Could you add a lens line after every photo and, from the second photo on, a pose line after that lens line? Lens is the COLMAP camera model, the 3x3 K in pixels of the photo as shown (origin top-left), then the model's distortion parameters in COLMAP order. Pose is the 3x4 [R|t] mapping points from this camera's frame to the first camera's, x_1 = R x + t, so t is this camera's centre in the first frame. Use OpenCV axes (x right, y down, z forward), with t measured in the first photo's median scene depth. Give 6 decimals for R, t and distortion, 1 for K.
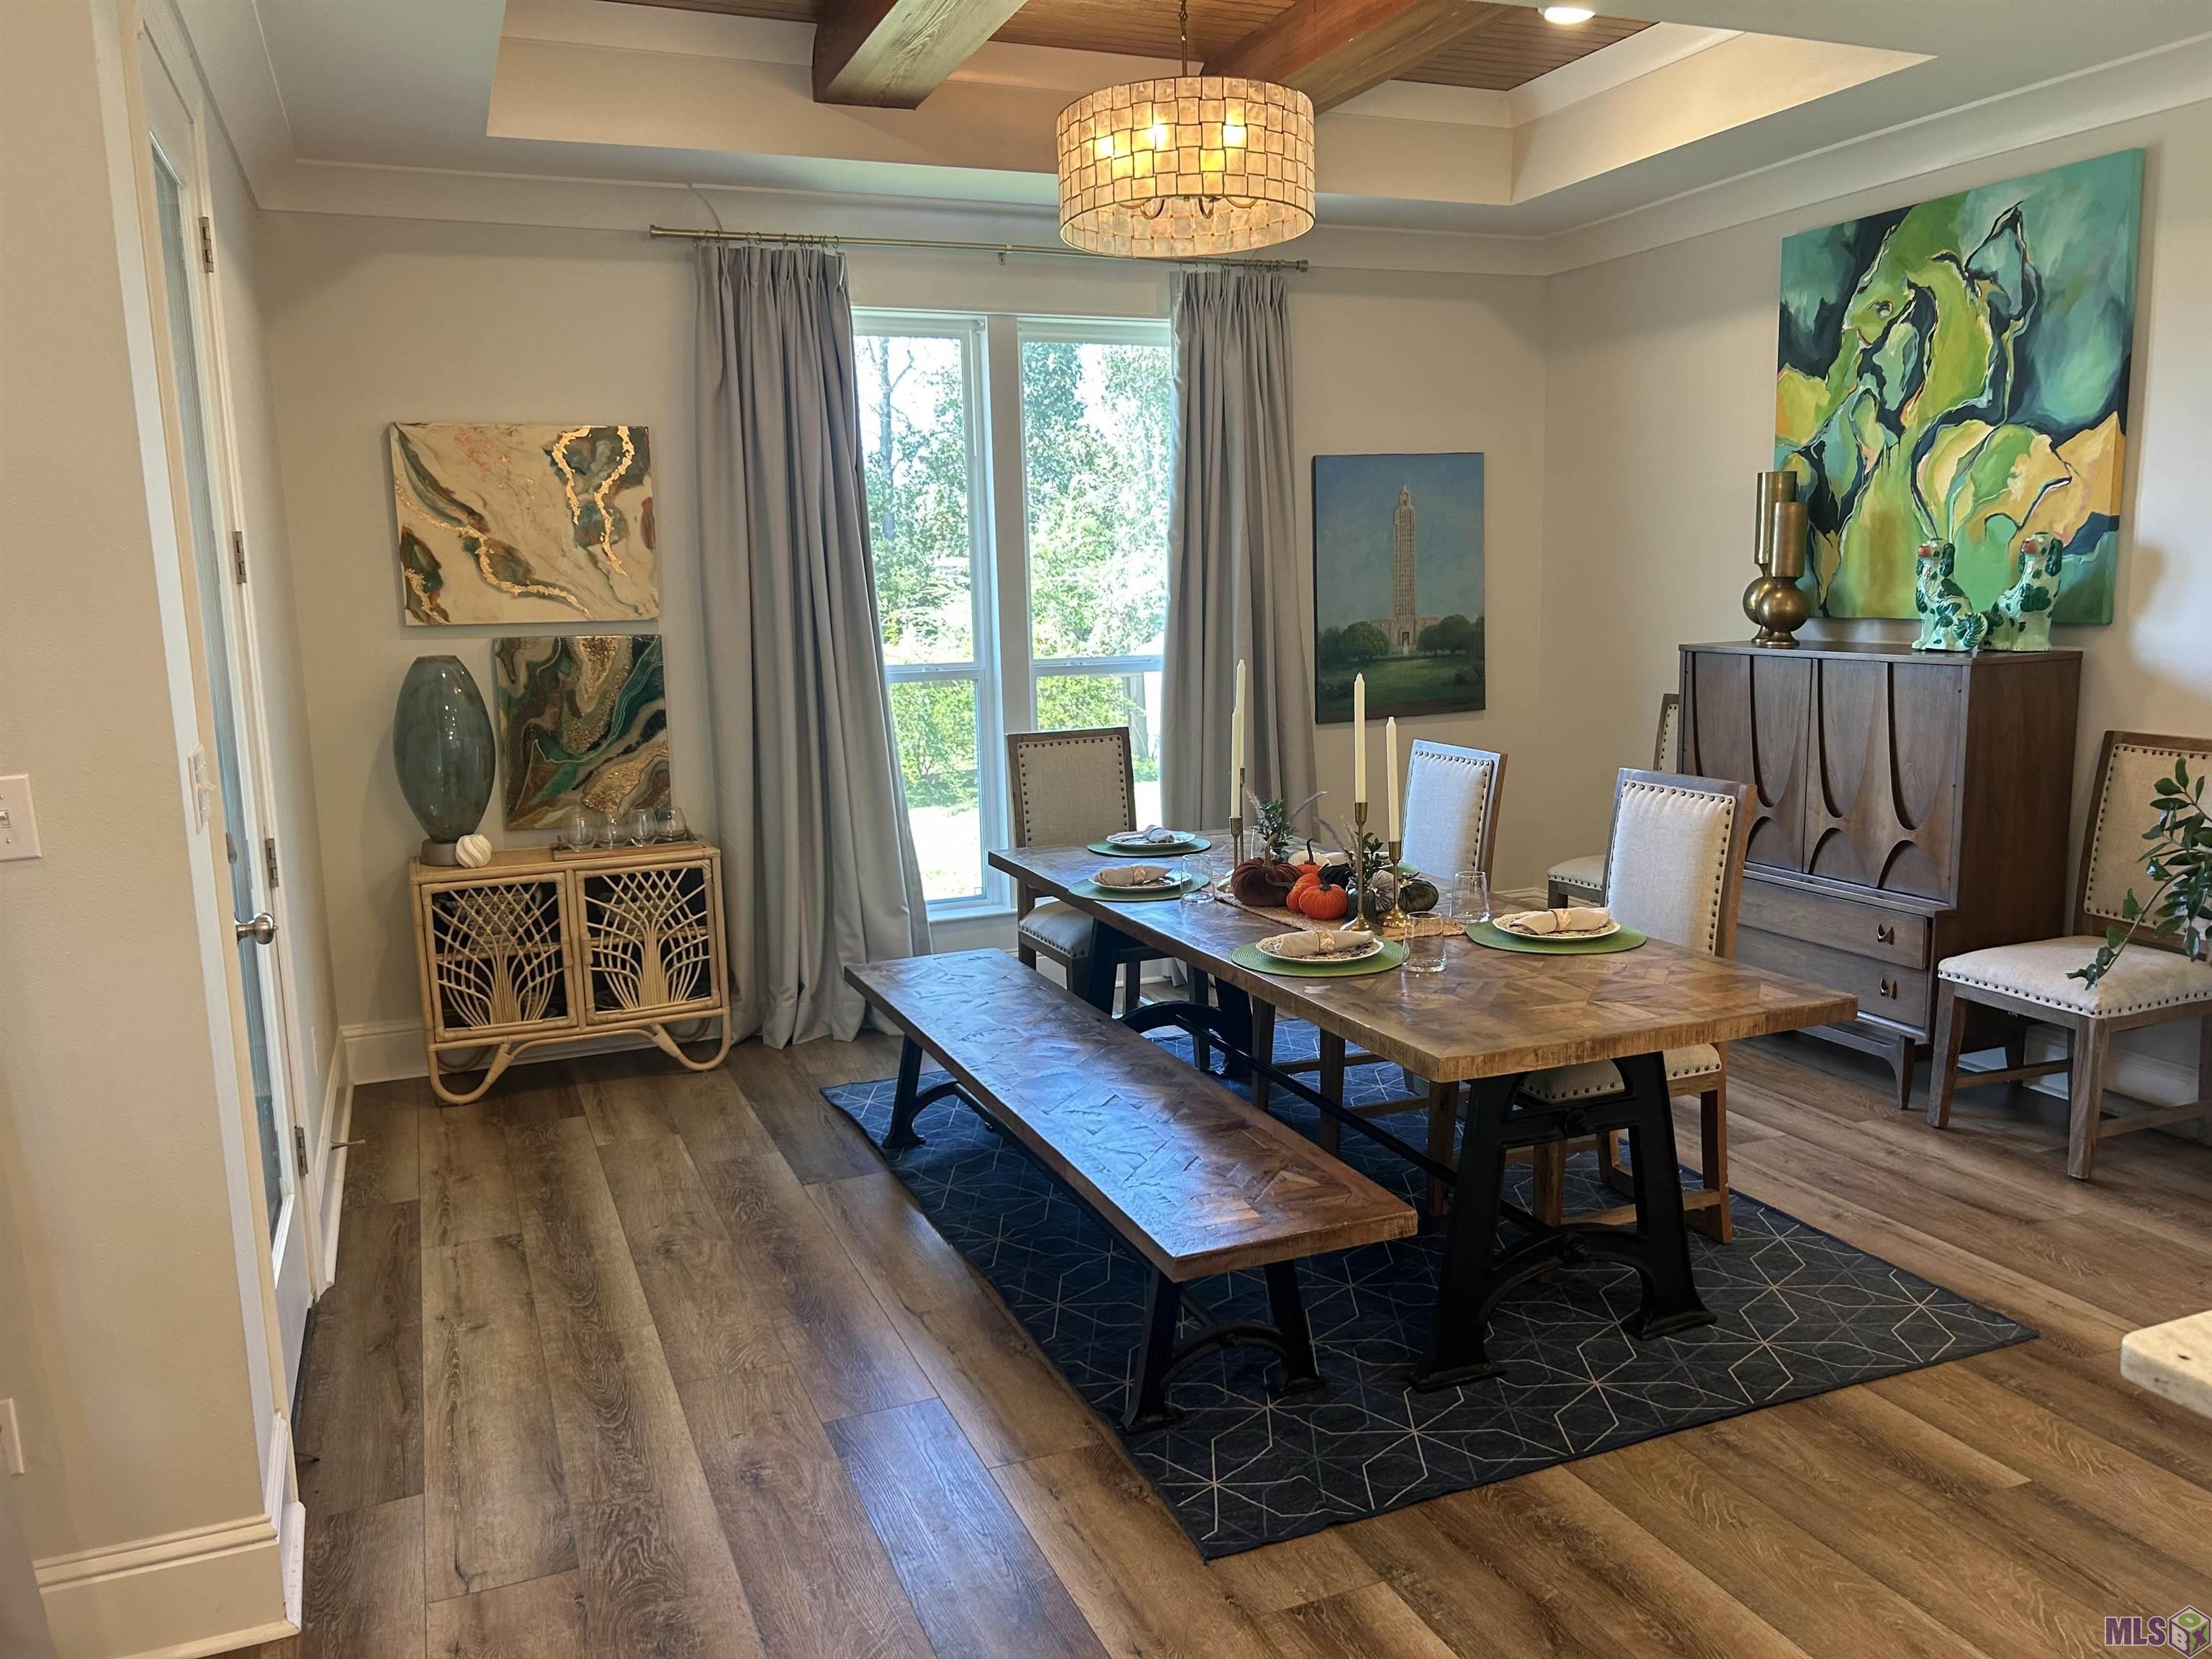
lens RADIAL K [[1675.4, 0, 1110.4], [0, 1675.4, 826.5], [0, 0, 1]] dist [0.032798, -0.026237]
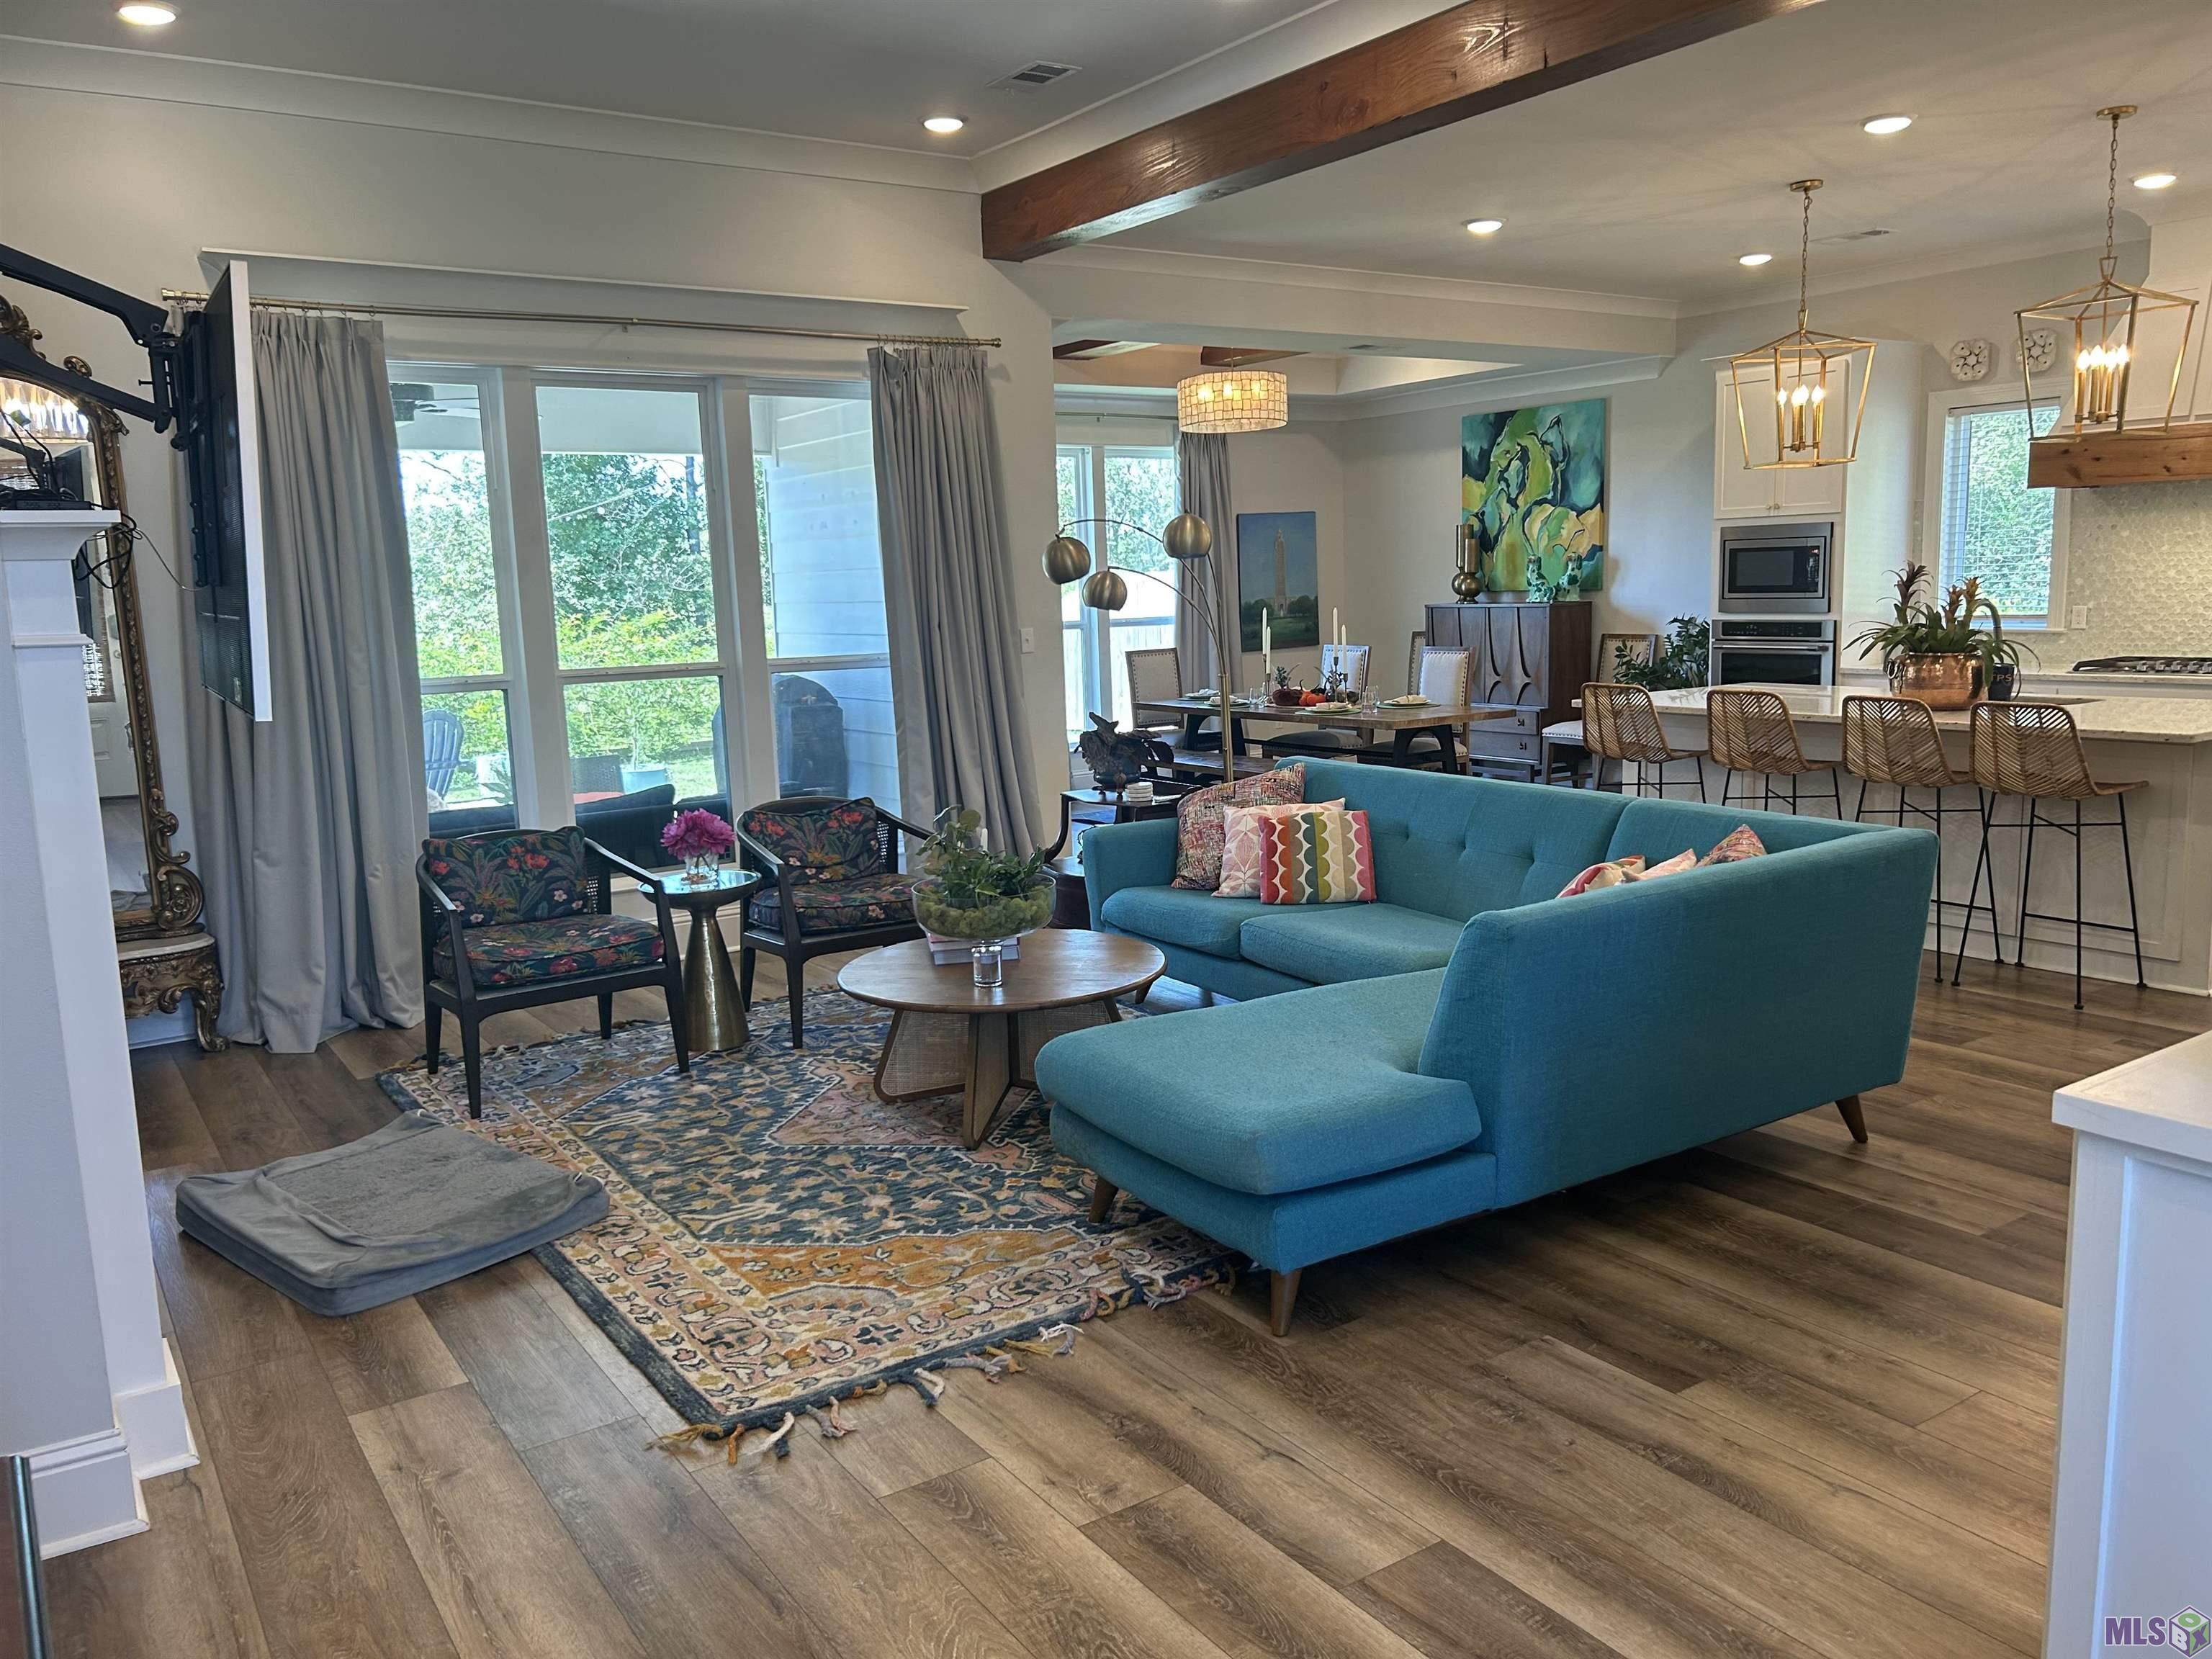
lens RADIAL K [[1675.4, 0, 1100.2], [0, 1675.4, 825.1], [0, 0, 1]] dist [0.032798, -0.026237]
pose [[0.979651, -0.039151, 0.196851, -0.567974], [0.041028, 0.999143, -0.005463, 0.190081], [-0.196468, 0.013428, 0.980418, -1.151095]]
